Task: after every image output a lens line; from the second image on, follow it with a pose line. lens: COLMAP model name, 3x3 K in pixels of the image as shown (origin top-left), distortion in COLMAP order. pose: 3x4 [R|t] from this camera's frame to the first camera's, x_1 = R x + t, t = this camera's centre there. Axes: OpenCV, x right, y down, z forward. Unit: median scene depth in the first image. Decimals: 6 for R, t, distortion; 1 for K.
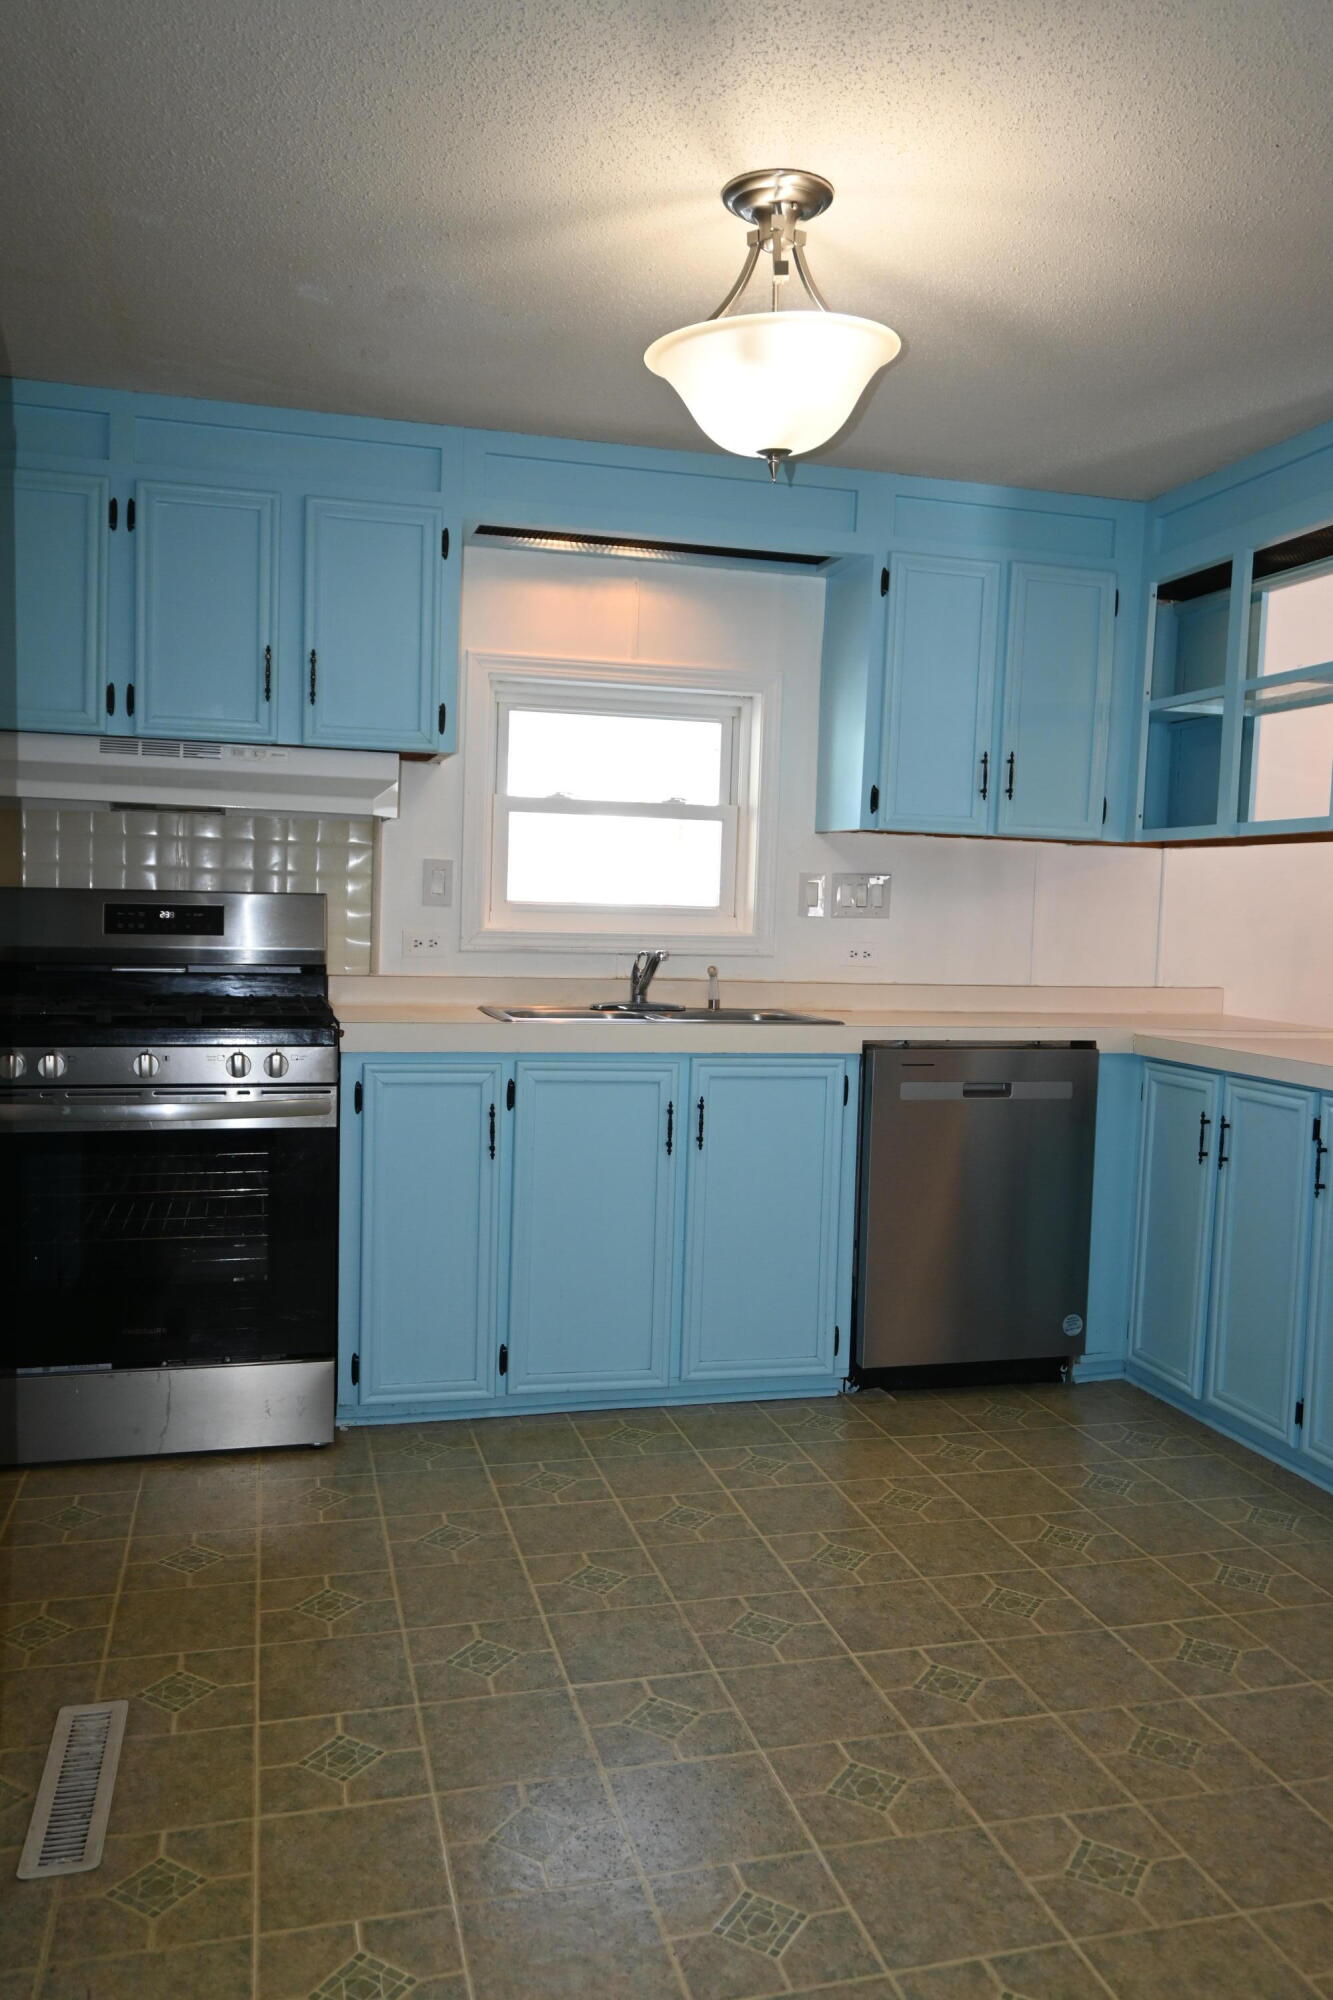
lens RADIAL K [[1552.6, 0, 680.3], [0, 1552.6, 1004.6], [0, 0, 1]] dist [0.024182, 0.001491]
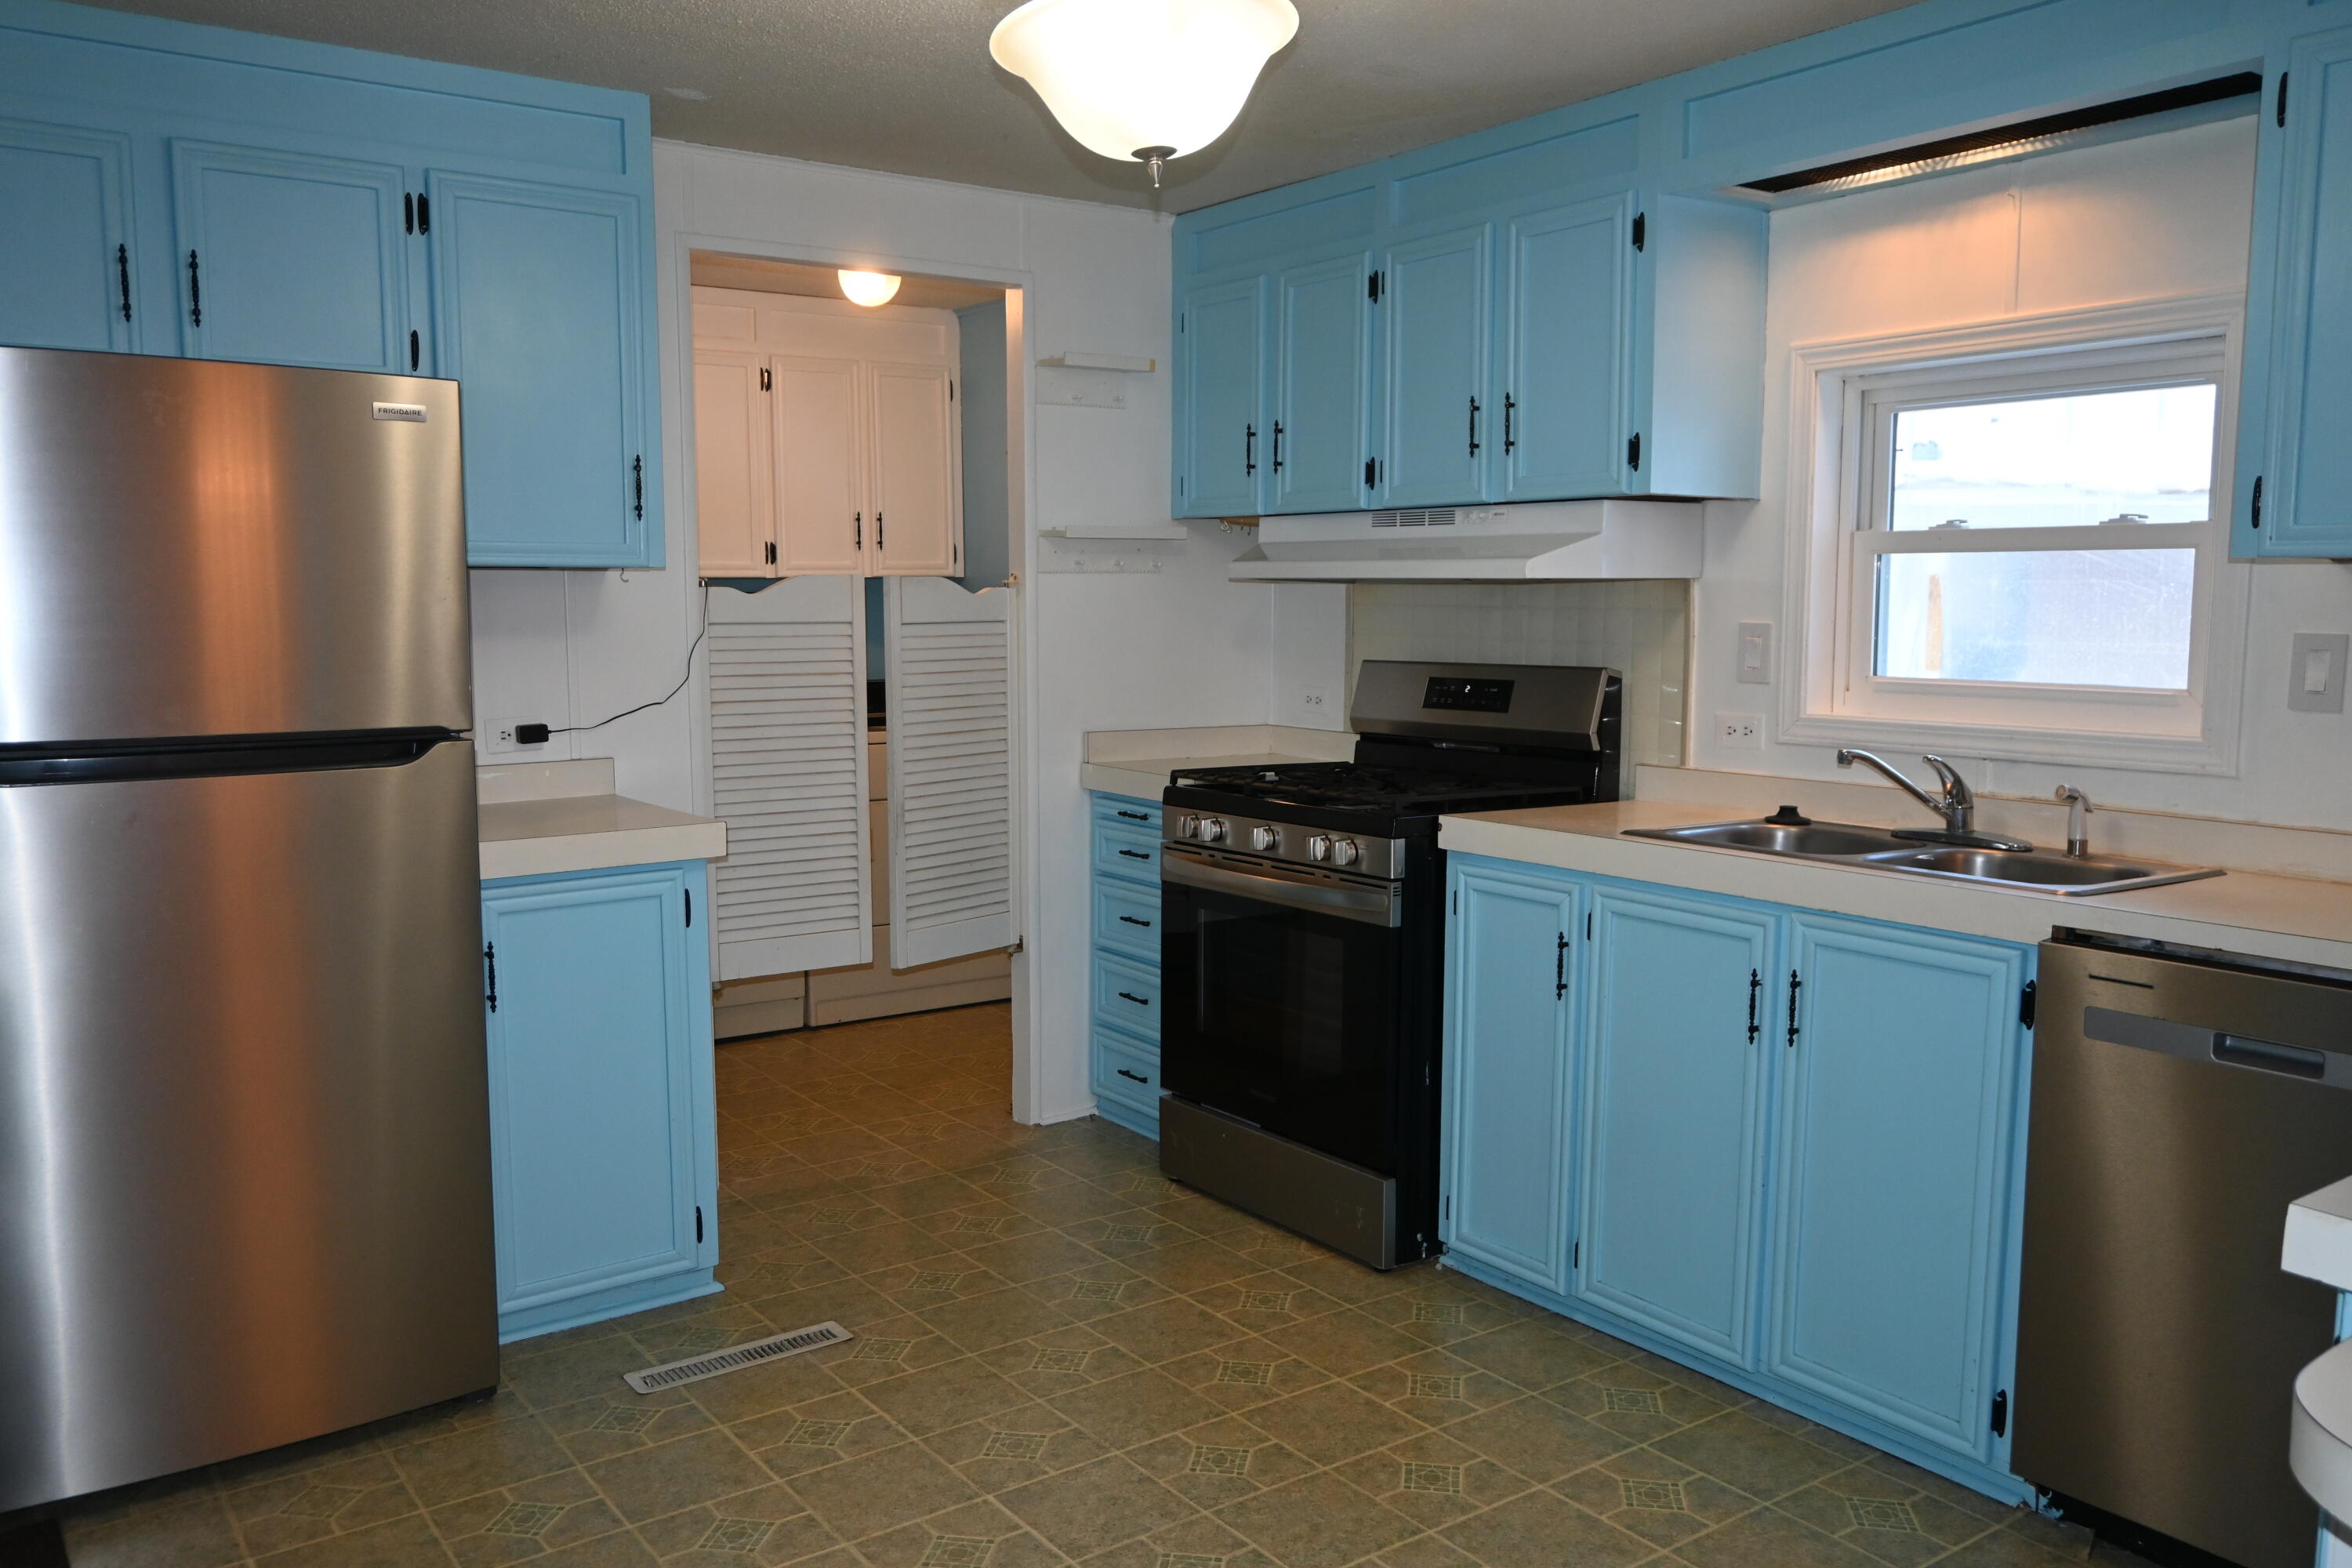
lens RADIAL K [[1825.9, 0, 1175.1], [0, 1825.9, 788.7], [0, 0, 1]] dist [0.024182, 0.001491]
pose [[0.350837, 0.067316, -0.934014, 0.660196], [-0.061243, 0.996927, 0.048846, -0.042177], [0.934432, 0.040065, 0.353882, 0.451943]]
